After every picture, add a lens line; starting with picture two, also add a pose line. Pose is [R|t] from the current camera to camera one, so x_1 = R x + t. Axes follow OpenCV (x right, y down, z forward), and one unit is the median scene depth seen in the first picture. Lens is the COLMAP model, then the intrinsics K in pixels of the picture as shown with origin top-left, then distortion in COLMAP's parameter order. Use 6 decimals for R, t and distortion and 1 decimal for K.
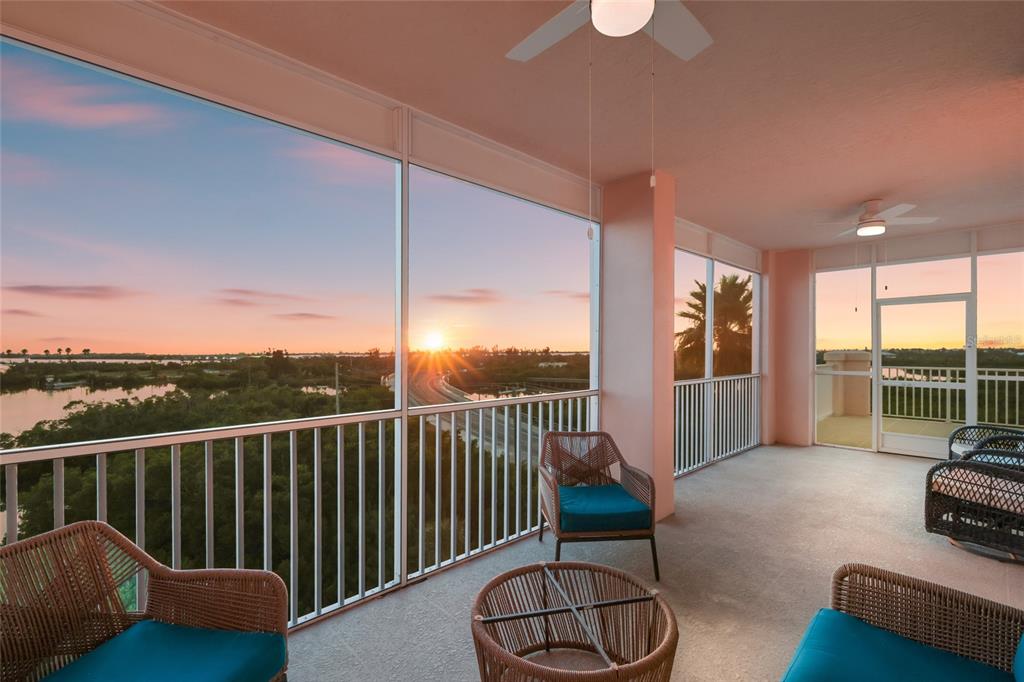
lens RADIAL K [[445.2, 0, 510.6], [0, 445.2, 346.8], [0, 0, 1]] dist [0.002144, 0.000037]
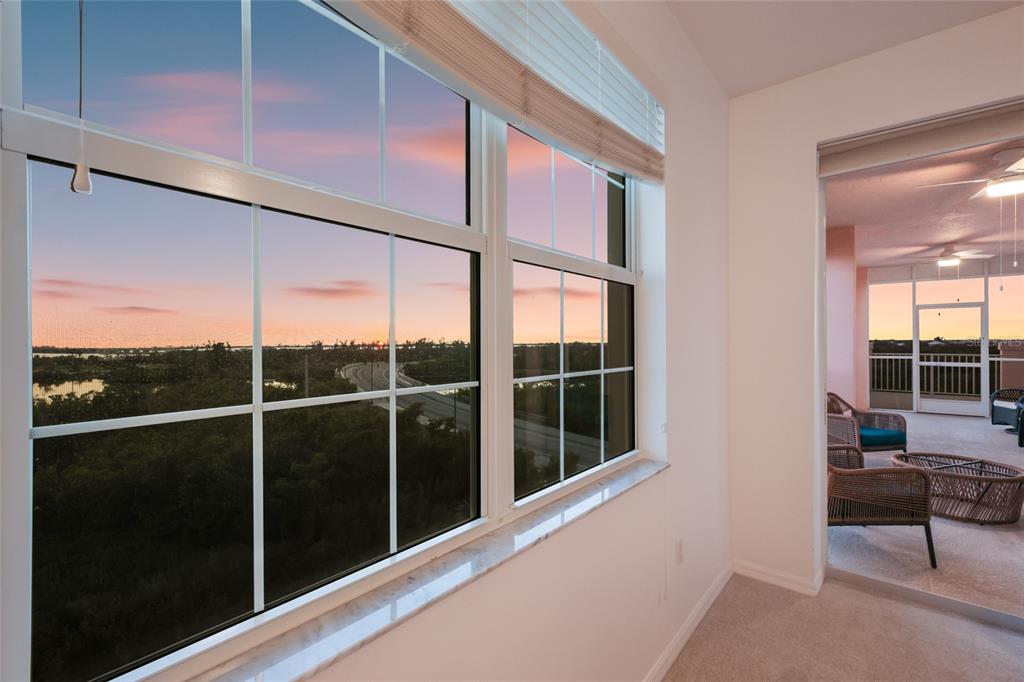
lens RADIAL K [[445.2, 0, 505.9], [0, 445.2, 341.9], [0, 0, 1]] dist [0.002144, 0.000037]
pose [[0.993629, -0.001691, 0.112684, -0.627071], [0.000928, 0.999976, 0.006823, -0.000039], [-0.112693, -0.006675, 0.993607, -0.256452]]
